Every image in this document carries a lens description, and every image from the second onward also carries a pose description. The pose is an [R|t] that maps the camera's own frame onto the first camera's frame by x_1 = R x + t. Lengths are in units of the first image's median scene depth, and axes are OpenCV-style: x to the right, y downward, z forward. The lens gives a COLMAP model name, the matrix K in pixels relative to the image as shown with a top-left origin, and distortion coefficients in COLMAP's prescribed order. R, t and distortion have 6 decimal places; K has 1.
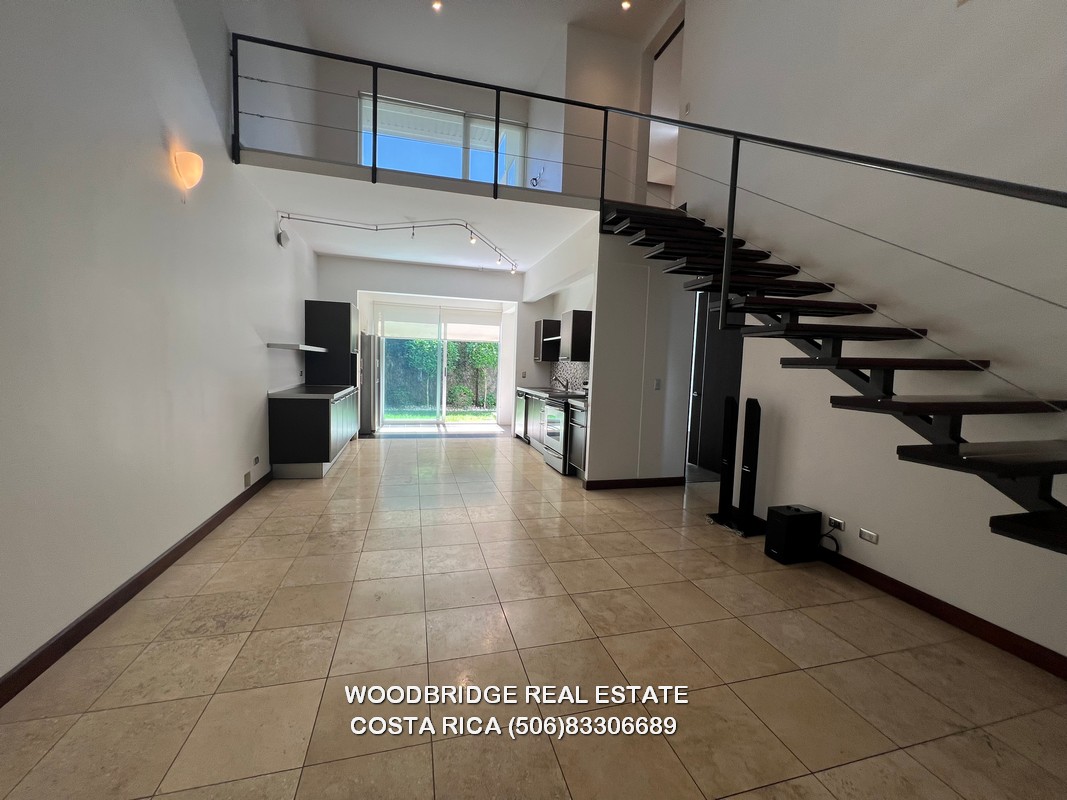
lens RADIAL K [[430.4, 0, 532.0], [0, 430.4, 397.1], [0, 0, 1]] dist [-0.000435, 0.000357]
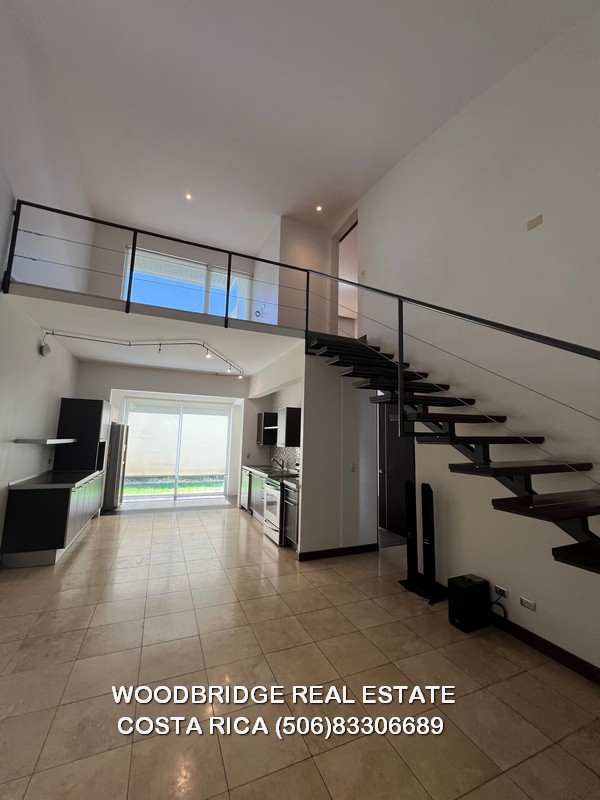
lens RADIAL K [[322.2, 0, 305.8], [0, 322.2, 395.9], [0, 0, 1]] dist [0.002299, -0.000267]
pose [[0.989042, 0.006638, 0.147486, 0.010666], [0.022809, 0.980123, -0.197074, -0.053697], [-0.145863, 0.198278, 0.969232, 0.050364]]
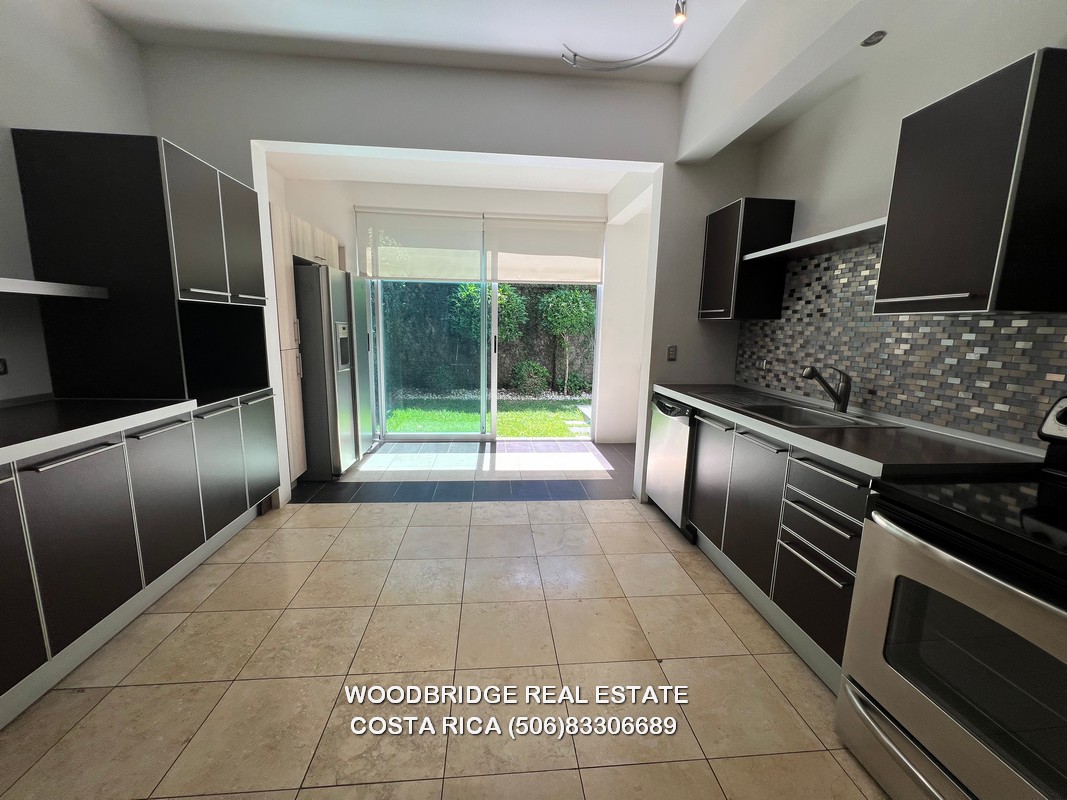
lens RADIAL K [[430.4, 0, 532.0], [0, 430.4, 402.5], [0, 0, 1]] dist [-0.000435, 0.000357]
pose [[0.984682, 0.015509, -0.173668, -0.125633], [0.001283, 0.995364, 0.096166, -0.073122], [0.174355, -0.094916, 0.980098, 0.936830]]
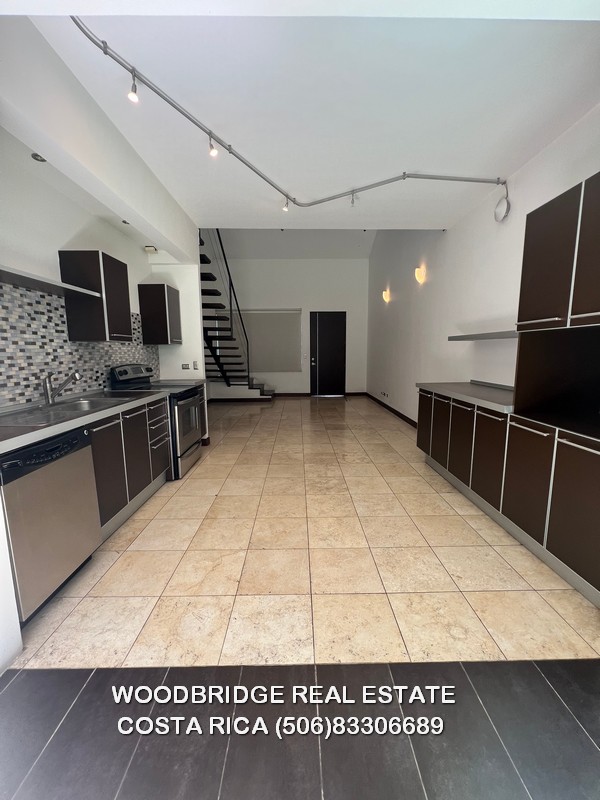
lens RADIAL K [[322.7, 0, 300.9], [0, 322.7, 397.2], [0, 0, 1]] dist [-0.000435, 0.000357]
pose [[-0.966313, -0.064121, 0.249256, -0.406547], [-0.008341, 0.975762, 0.218677, -0.148172], [-0.257236, 0.209232, -0.943426, 1.889902]]
